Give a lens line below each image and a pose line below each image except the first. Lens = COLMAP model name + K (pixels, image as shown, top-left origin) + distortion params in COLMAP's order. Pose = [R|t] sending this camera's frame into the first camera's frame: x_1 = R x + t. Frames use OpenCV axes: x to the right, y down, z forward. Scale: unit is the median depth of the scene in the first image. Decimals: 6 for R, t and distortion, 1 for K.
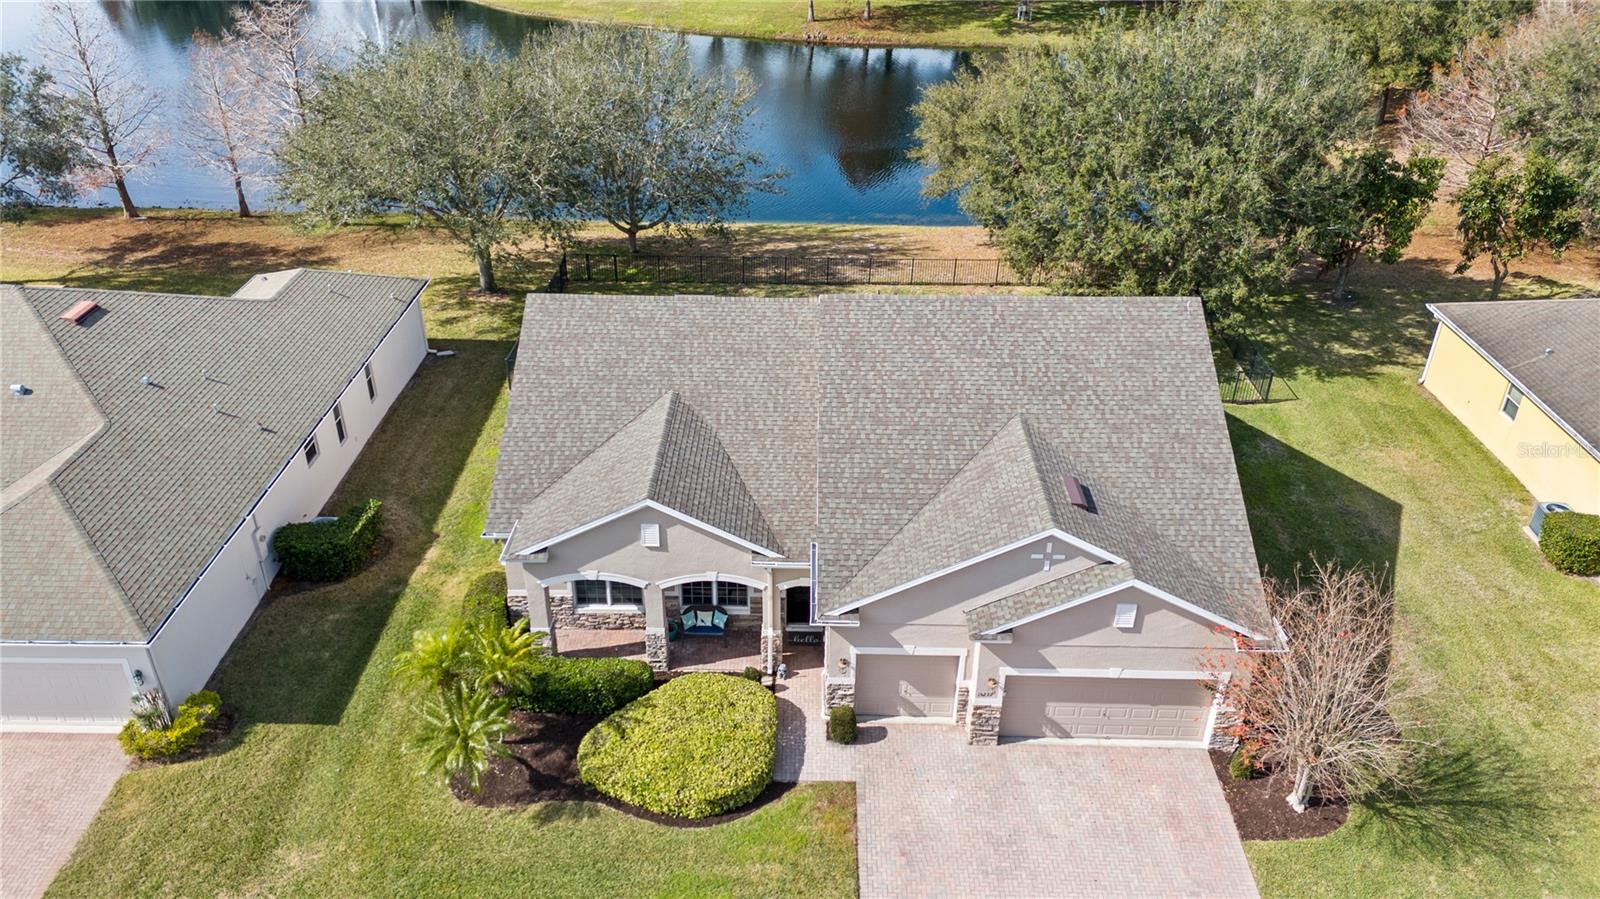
lens RADIAL K [[1171.7, 0, 800.0], [0, 1171.7, 449.5], [0, 0, 1]] dist [0.073513, -0.078155]
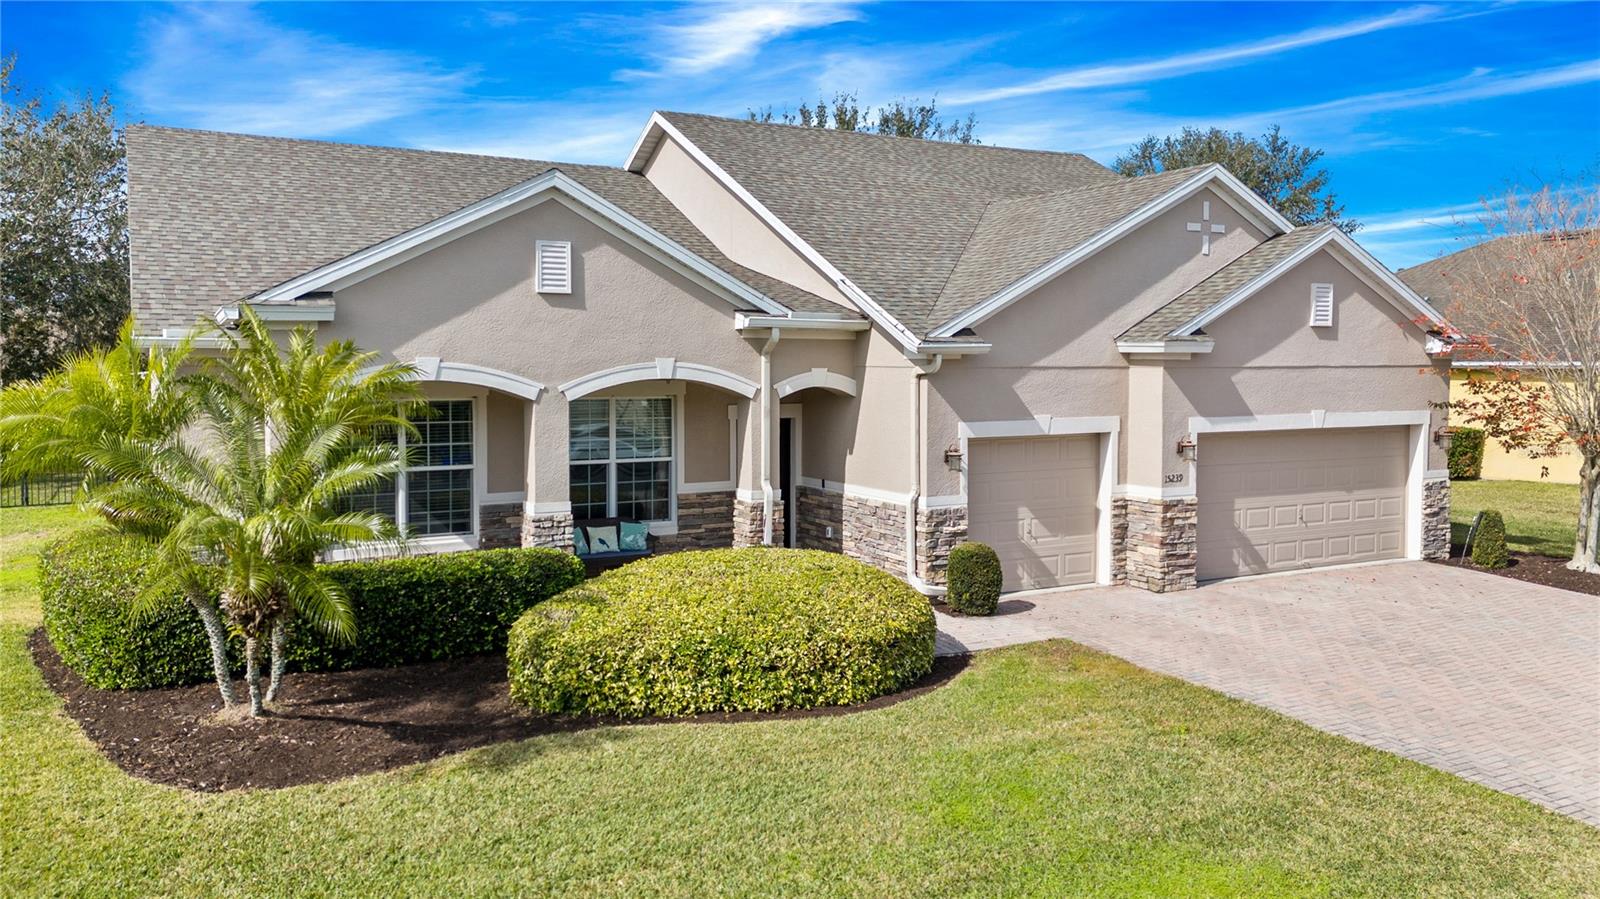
lens RADIAL K [[1173.7, 0, 786.2], [0, 1173.7, 429.8], [0, 0, 1]] dist [0.087956, -0.151109]
pose [[0.872867, -0.033836, 0.486784, -0.268660], [0.252155, 0.885350, -0.390606, 0.331892], [-0.417758, 0.463692, 0.781324, 0.546583]]
